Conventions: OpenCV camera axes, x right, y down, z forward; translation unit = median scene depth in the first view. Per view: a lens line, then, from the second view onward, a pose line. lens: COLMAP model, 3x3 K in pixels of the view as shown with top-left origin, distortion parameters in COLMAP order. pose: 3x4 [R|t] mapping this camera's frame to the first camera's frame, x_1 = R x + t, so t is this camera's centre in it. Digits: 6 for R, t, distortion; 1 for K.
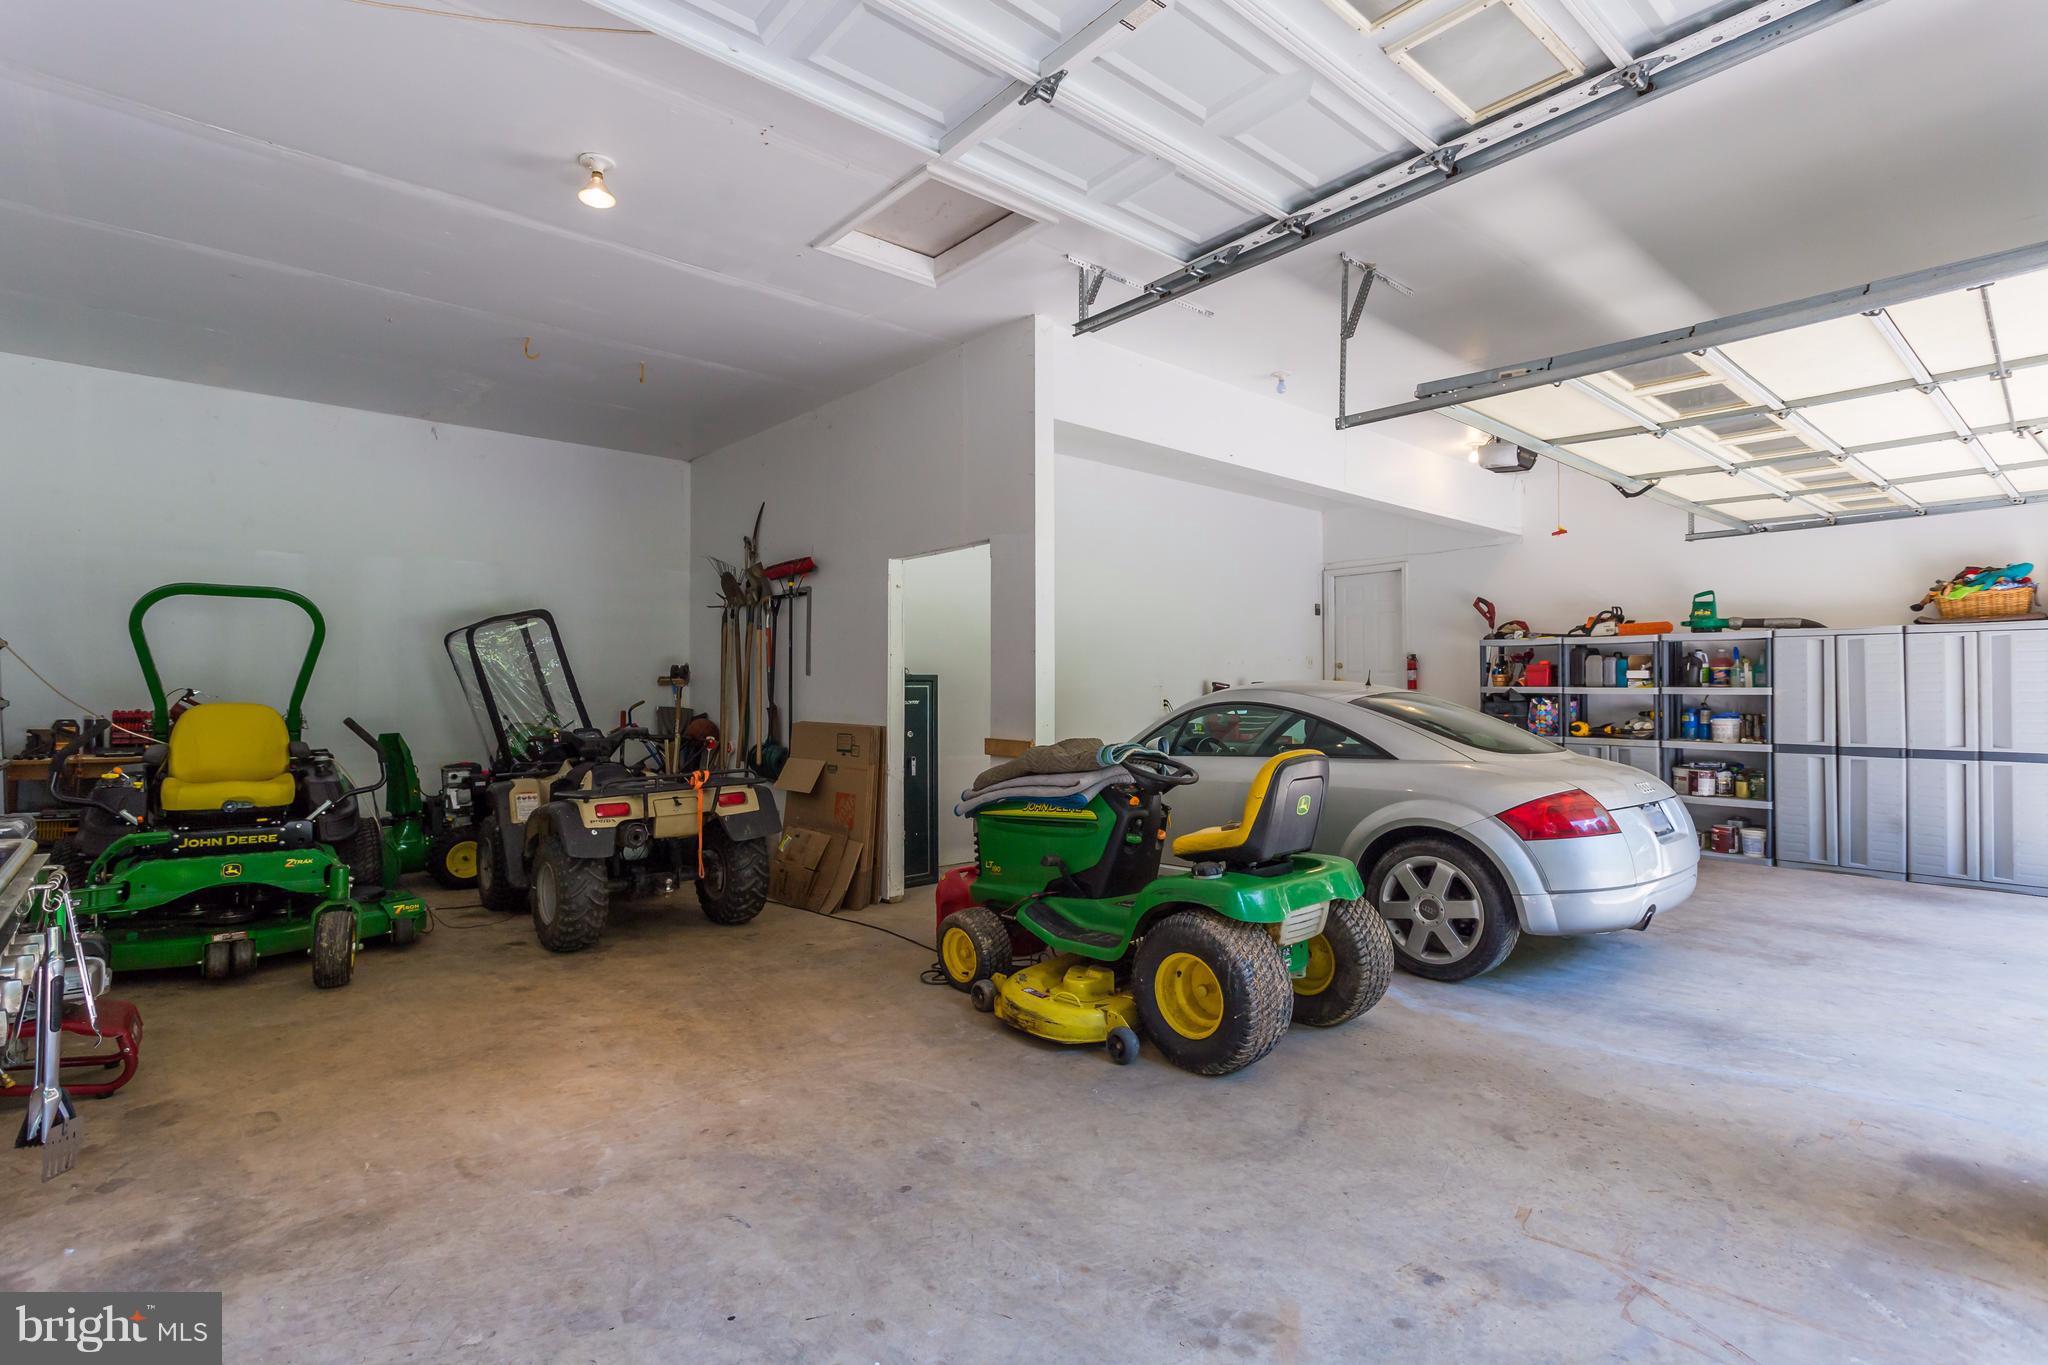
lens RADIAL K [[996.7, 0, 1023.4], [0, 996.7, 690.8], [0, 0, 1]] dist [0.006678, 0.000354]
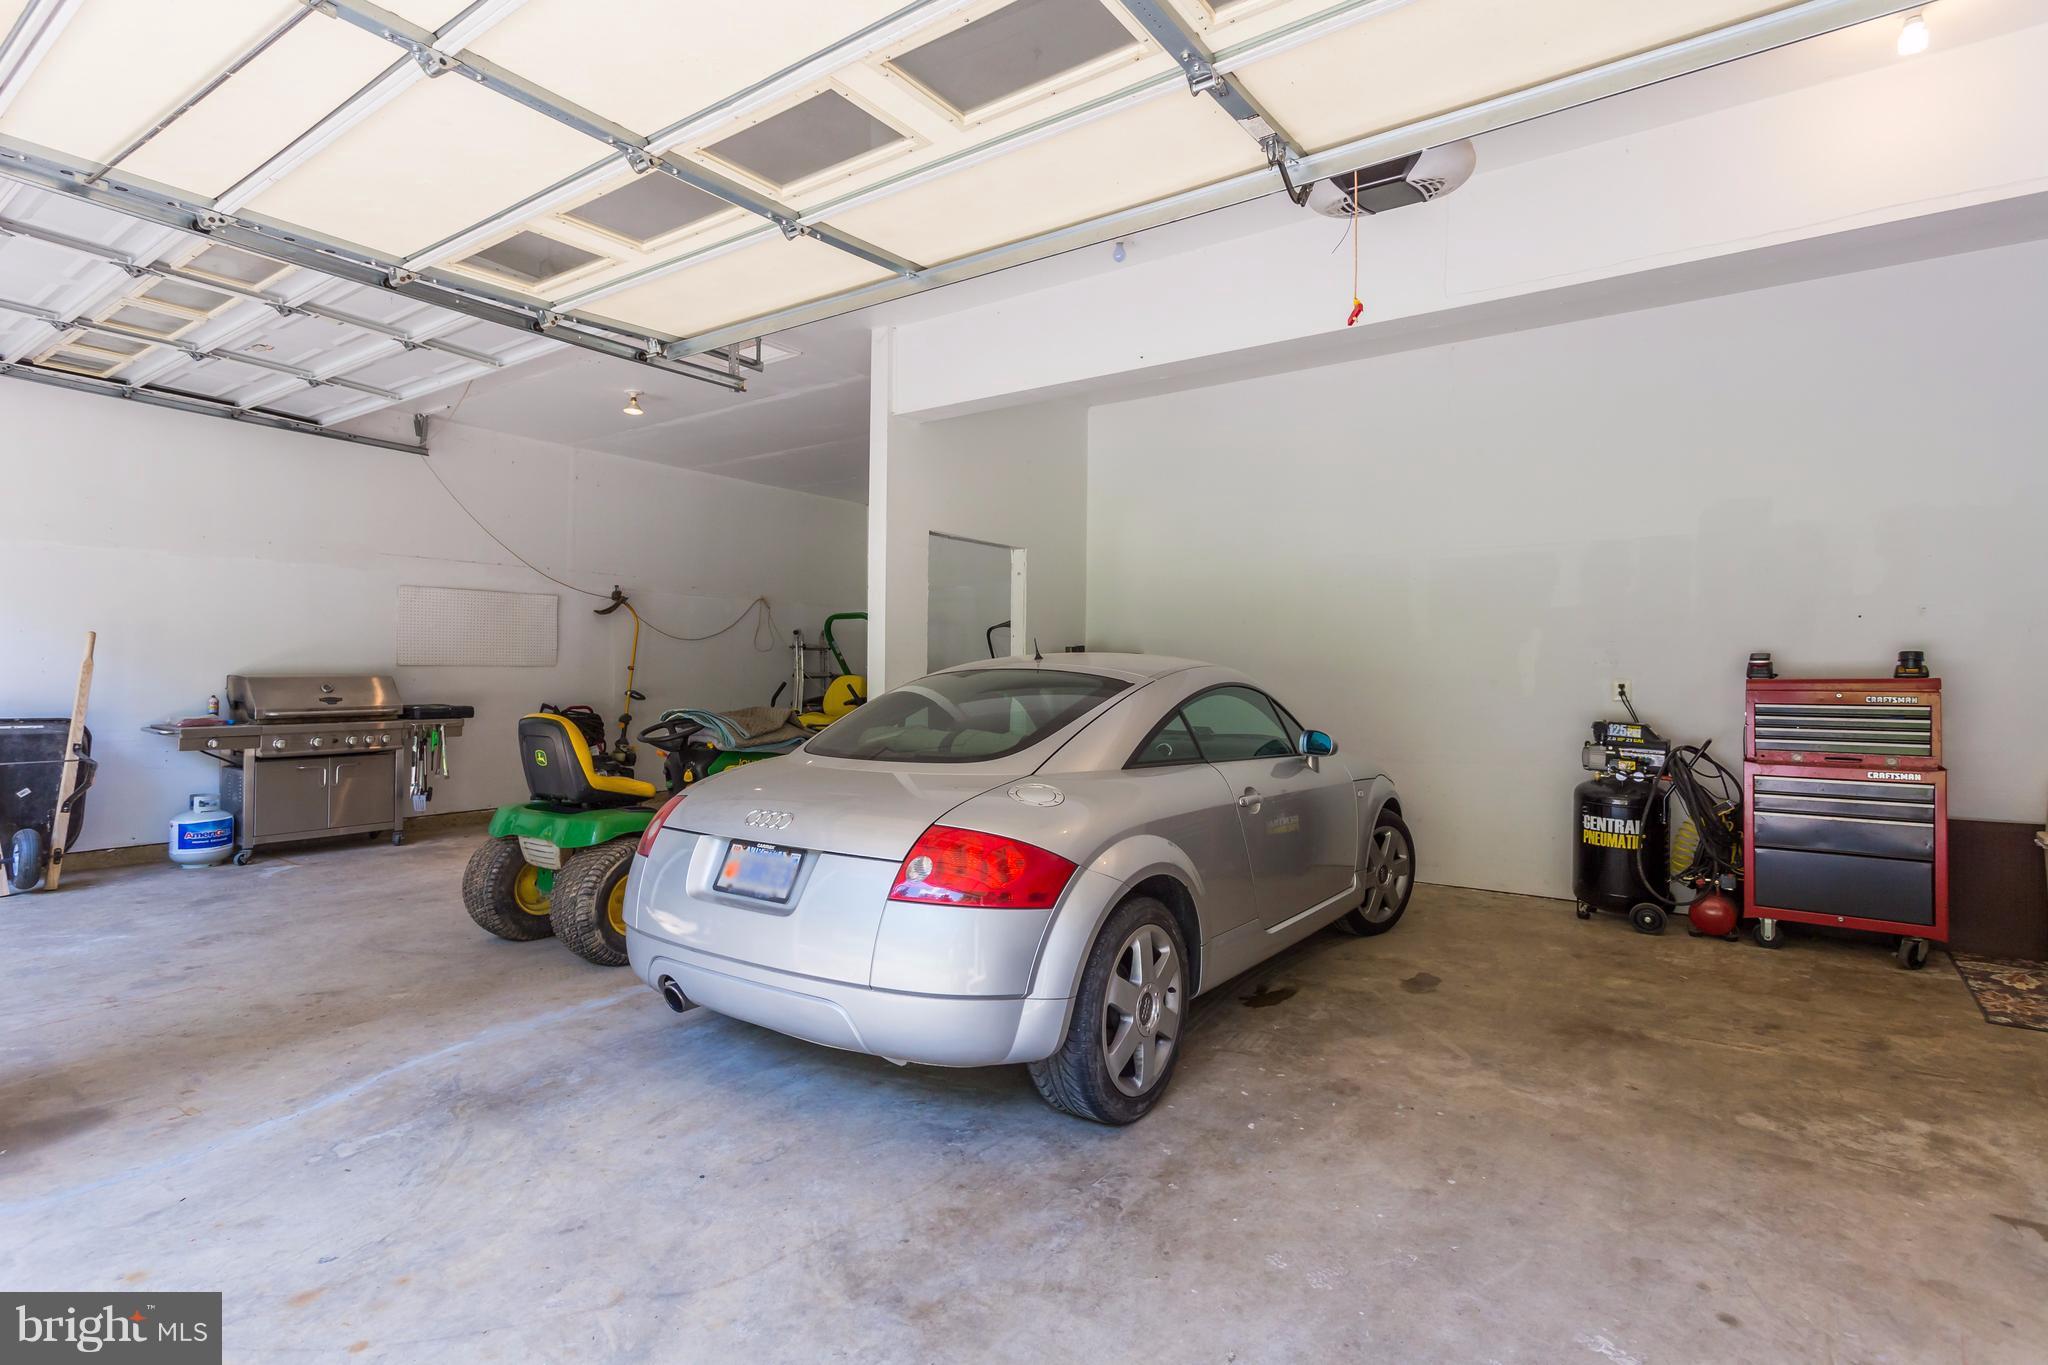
lens RADIAL K [[996.7, 0, 1025.0], [0, 996.7, 665.7], [0, 0, 1]] dist [0.006678, 0.000354]
pose [[0.230148, 0.002093, -0.973153, 1.623233], [-0.001541, 0.999997, 0.001786, -0.001930], [0.973154, 0.001089, 0.230151, 1.294118]]
